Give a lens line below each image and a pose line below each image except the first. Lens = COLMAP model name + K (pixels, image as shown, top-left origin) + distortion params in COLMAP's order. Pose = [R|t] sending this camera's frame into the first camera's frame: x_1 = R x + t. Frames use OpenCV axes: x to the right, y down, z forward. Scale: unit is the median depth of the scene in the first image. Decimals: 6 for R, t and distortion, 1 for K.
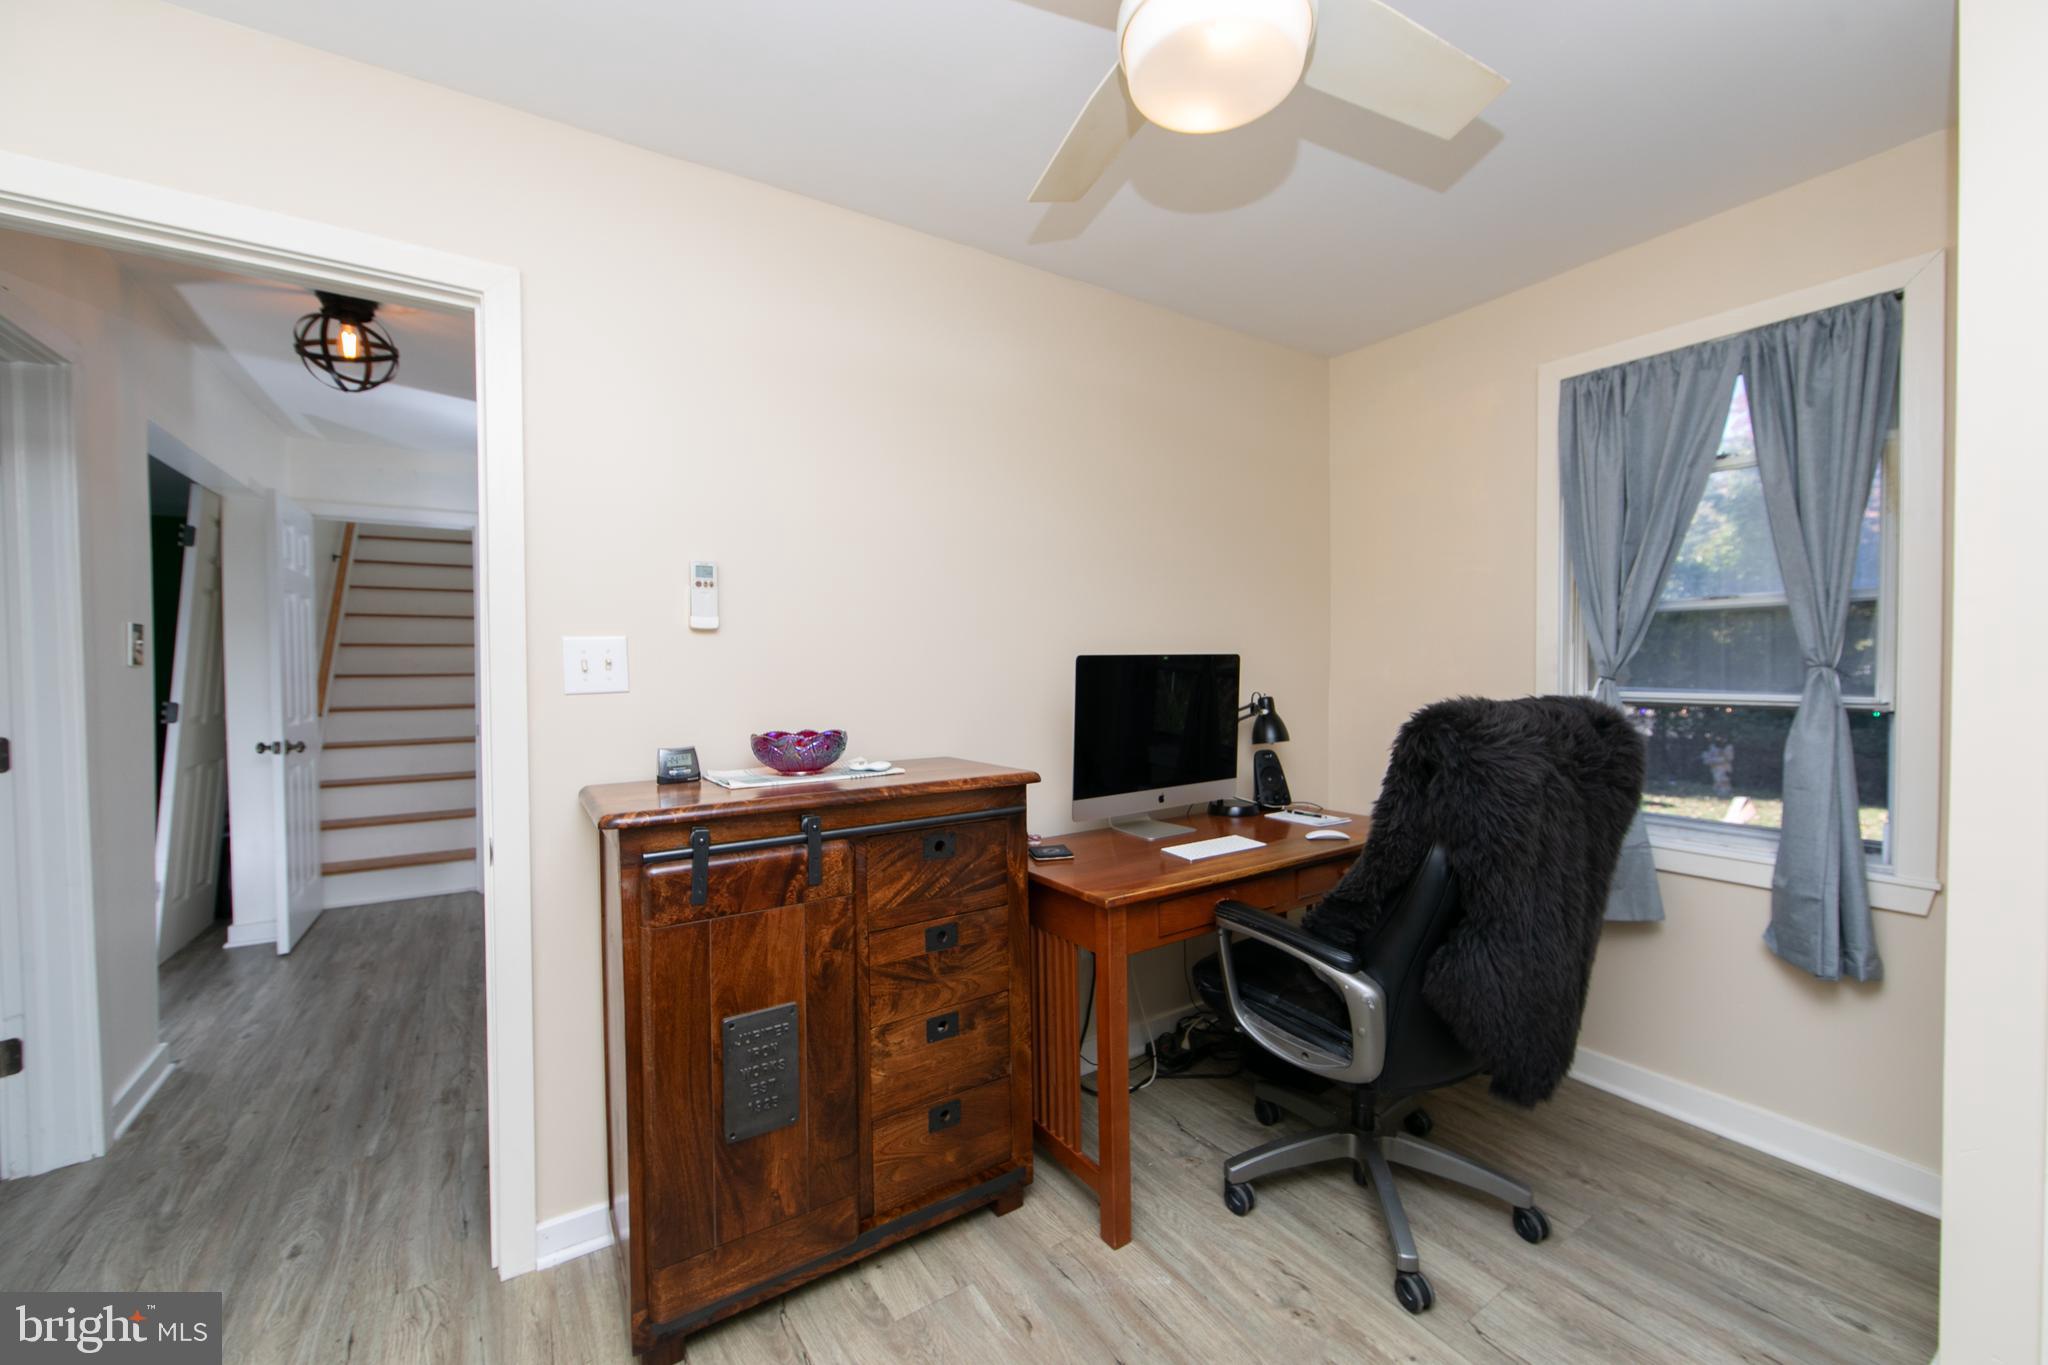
lens RADIAL K [[809.4, 0, 1034.7], [0, 809.4, 674.3], [0, 0, 1]] dist [-0.007039, 0.000994]
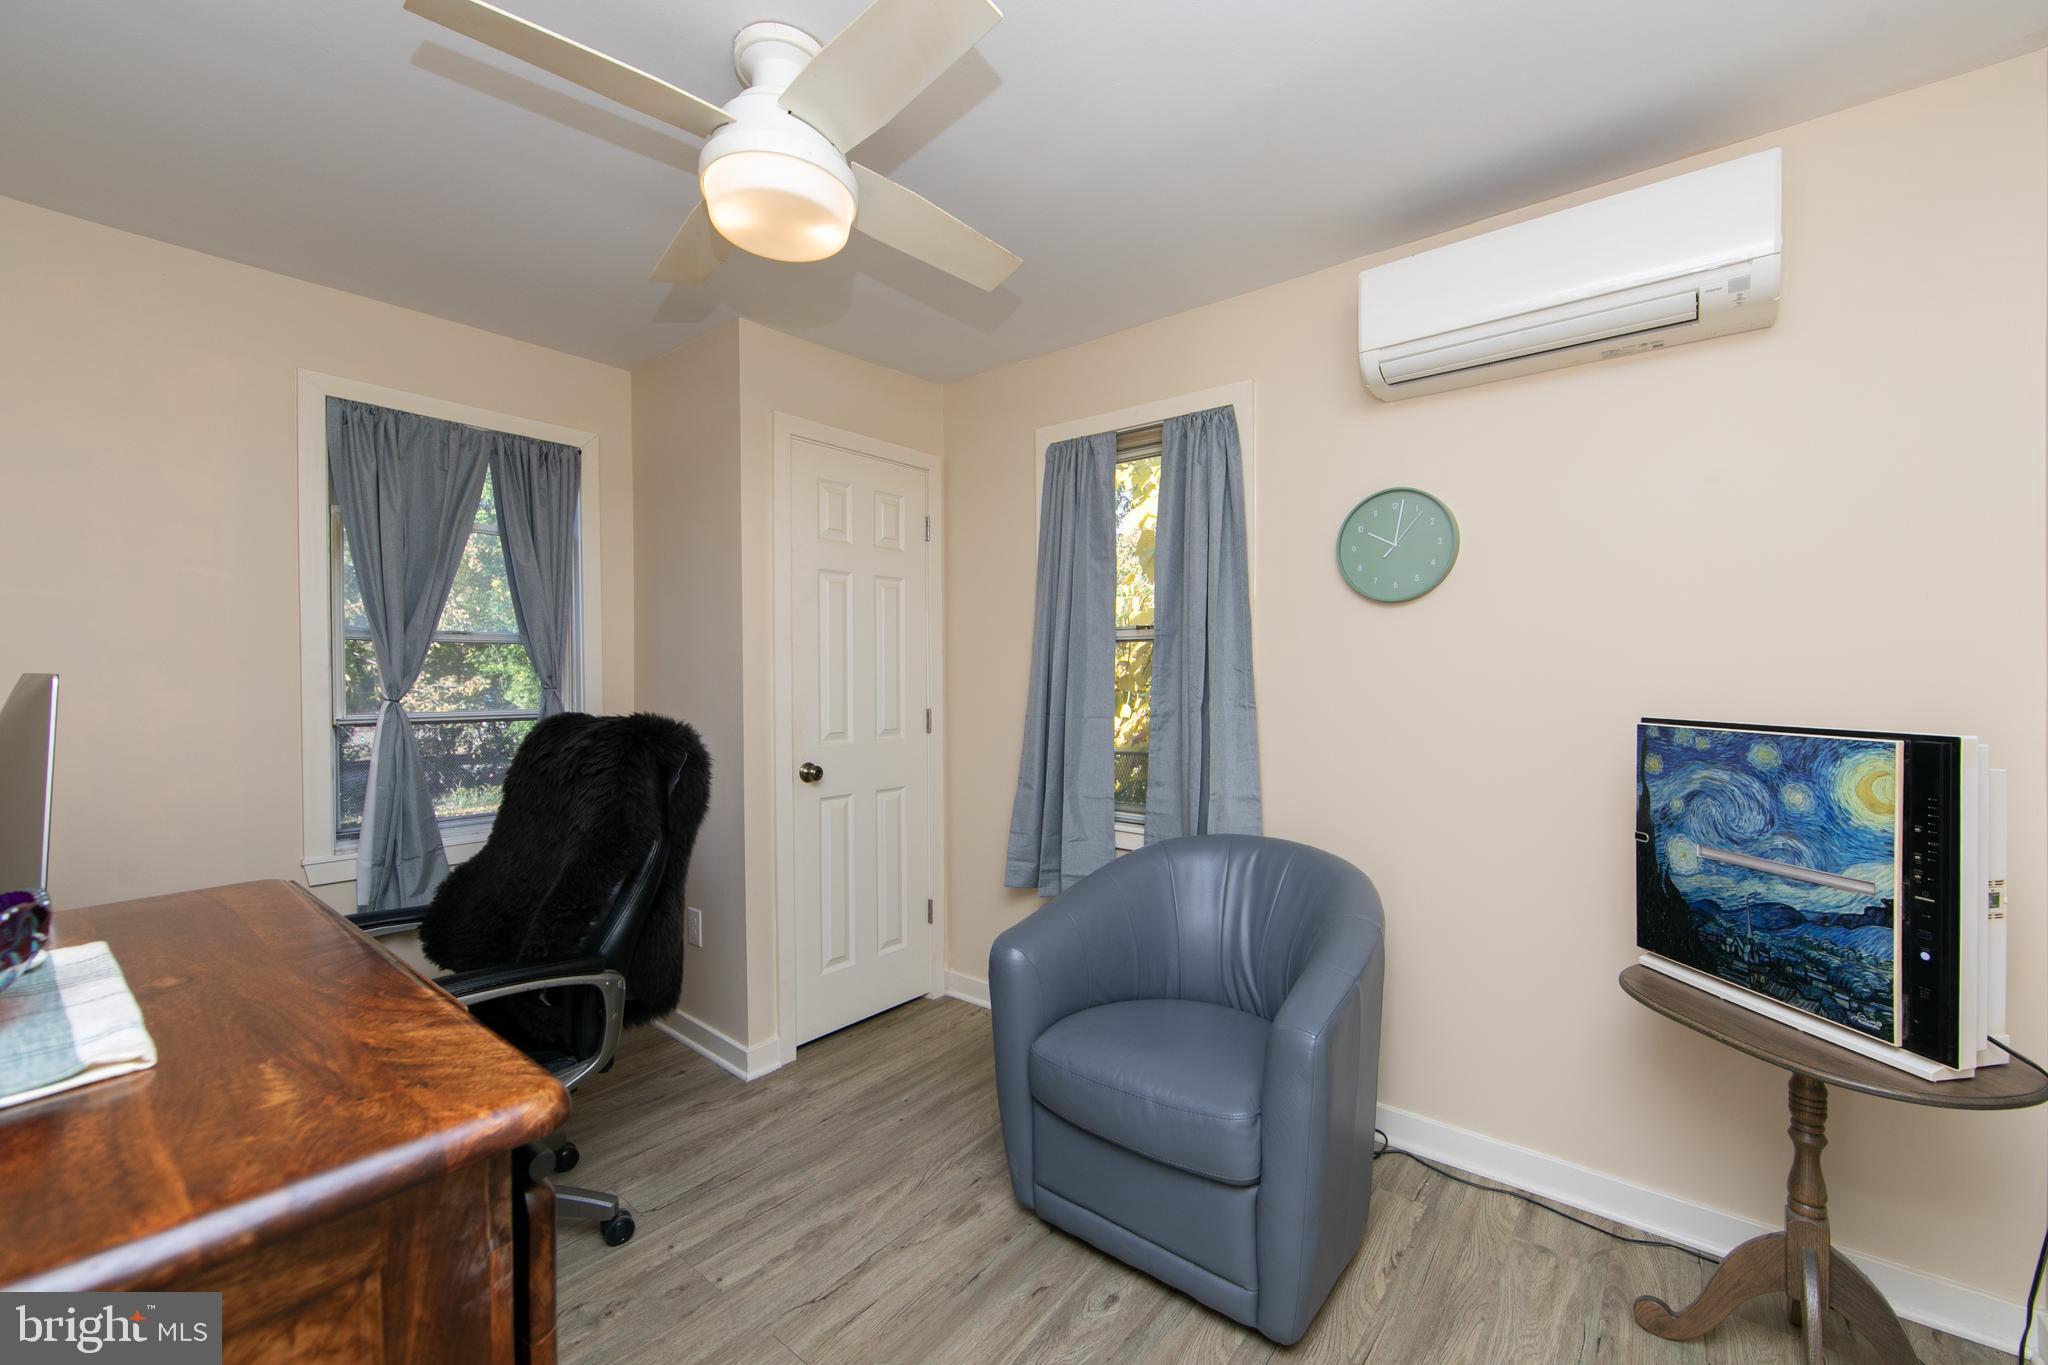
lens RADIAL K [[809.4, 0, 1029.8], [0, 809.4, 686.5], [0, 0, 1]] dist [-0.007039, 0.000994]
pose [[-0.307134, 0.004799, 0.951654, -0.646028], [0.017930, 0.999839, 0.000744, -0.000917], [-0.951497, 0.017291, -0.307171, 0.616724]]
